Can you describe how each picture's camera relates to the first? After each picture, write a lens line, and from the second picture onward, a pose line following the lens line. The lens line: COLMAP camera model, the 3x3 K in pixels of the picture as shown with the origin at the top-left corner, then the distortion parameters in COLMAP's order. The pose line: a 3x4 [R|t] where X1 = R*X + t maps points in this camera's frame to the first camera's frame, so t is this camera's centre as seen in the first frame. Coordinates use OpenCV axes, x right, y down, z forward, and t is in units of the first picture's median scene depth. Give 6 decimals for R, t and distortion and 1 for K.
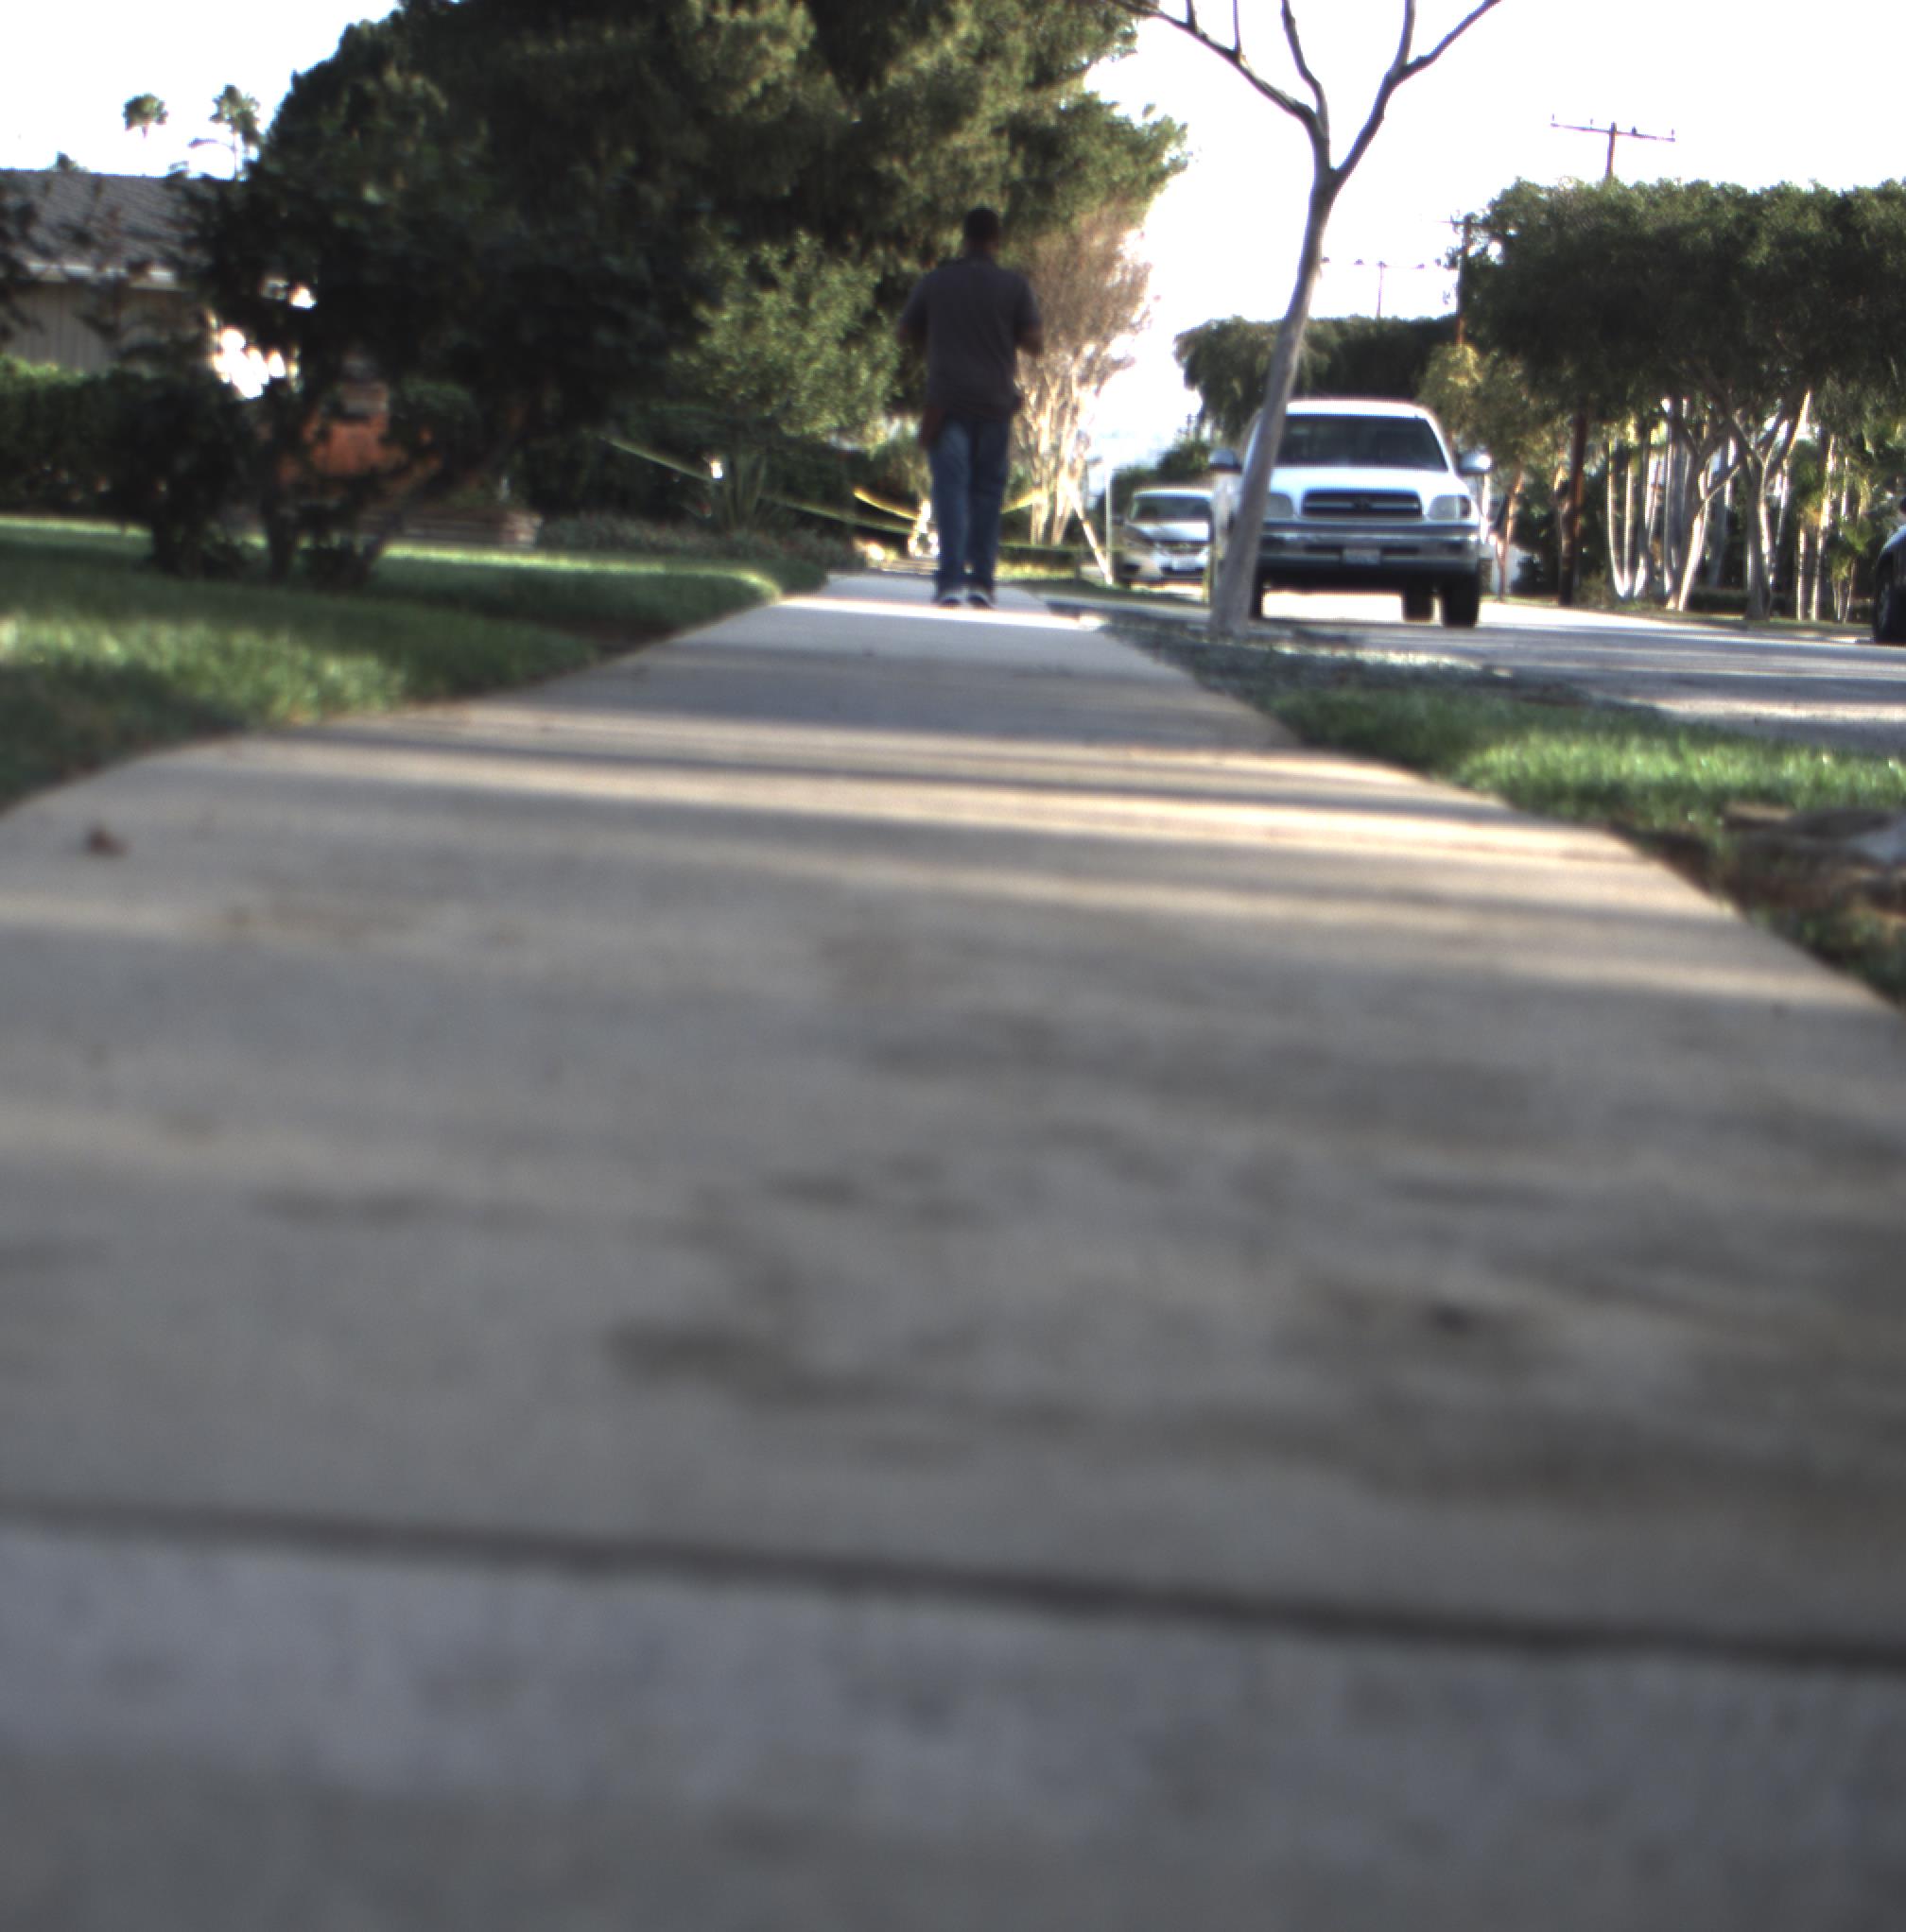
lens RADIAL K [[4322.9, 0, 732.9], [0, 4322.9, 957.3], [0, 0, 1]] dist [-0.172877, 0.874470]
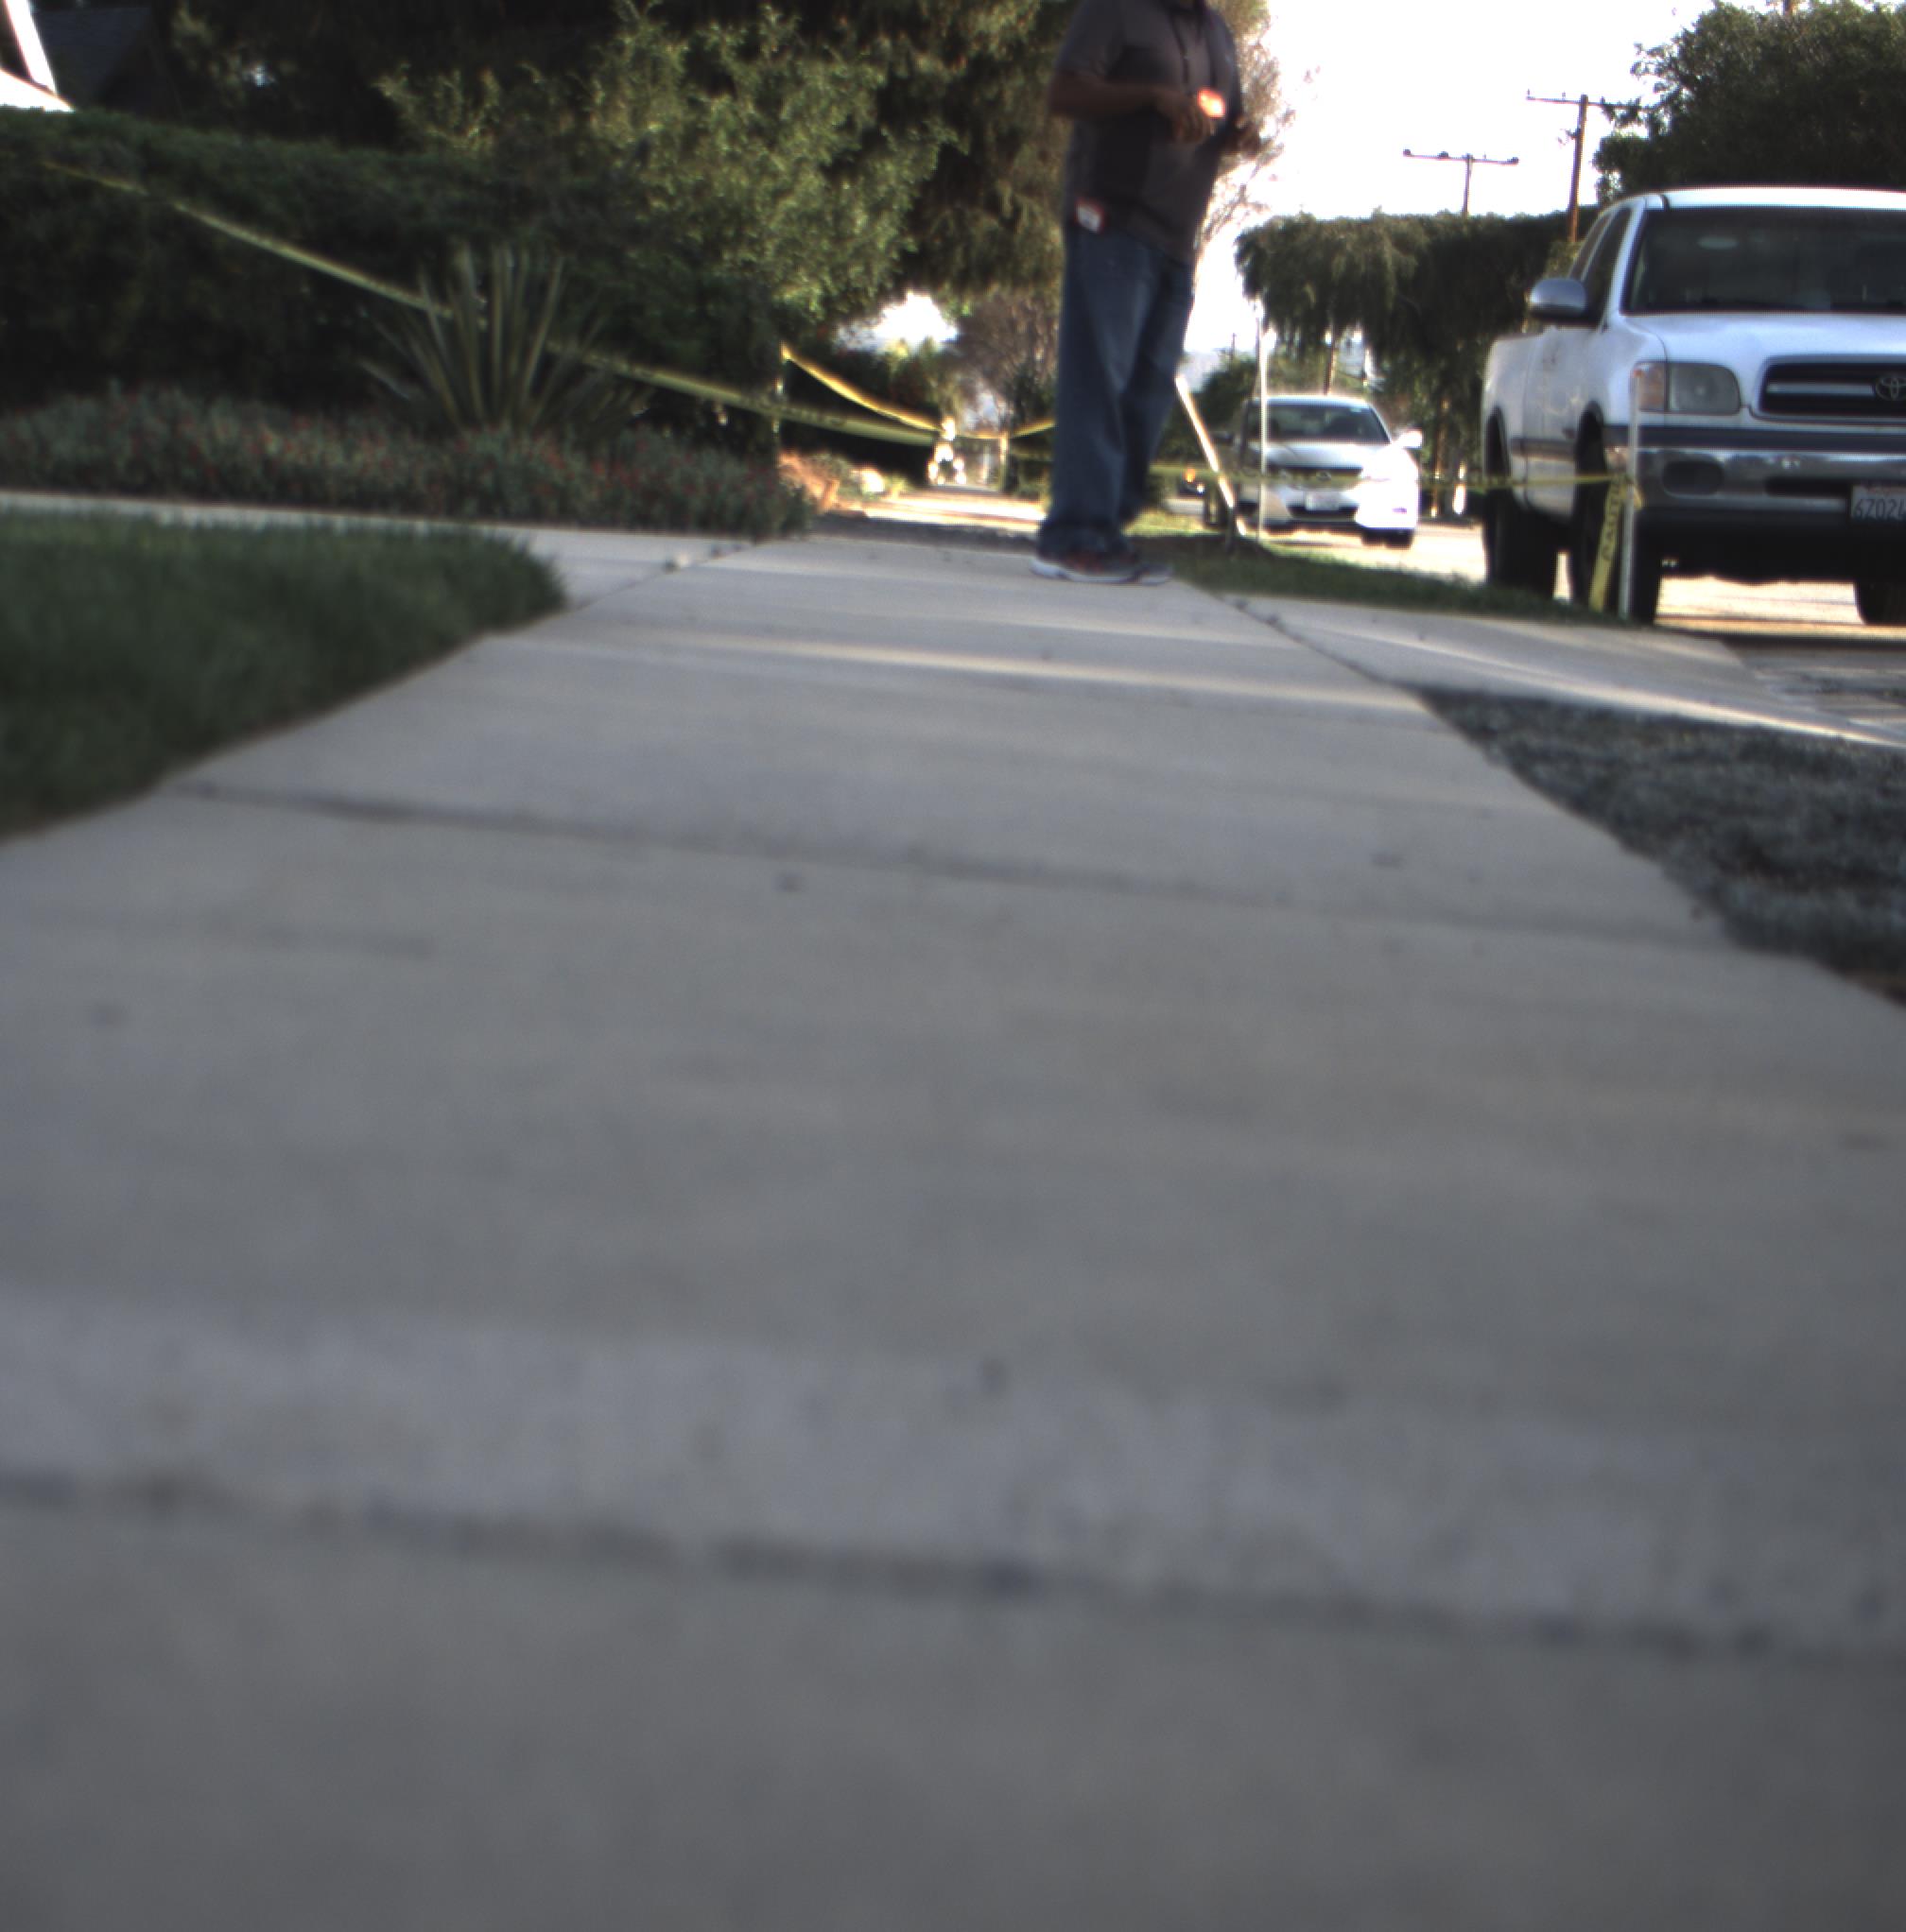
lens RADIAL K [[4322.9, 0, 732.9], [0, 4322.9, 957.3], [0, 0, 1]] dist [-0.172877, 0.874470]
pose [[0.999947, 0.009184, -0.004645, 0.014600], [-0.009102, 0.999810, 0.017264, -0.030341], [0.004802, -0.017221, 0.999840, 0.319078]]
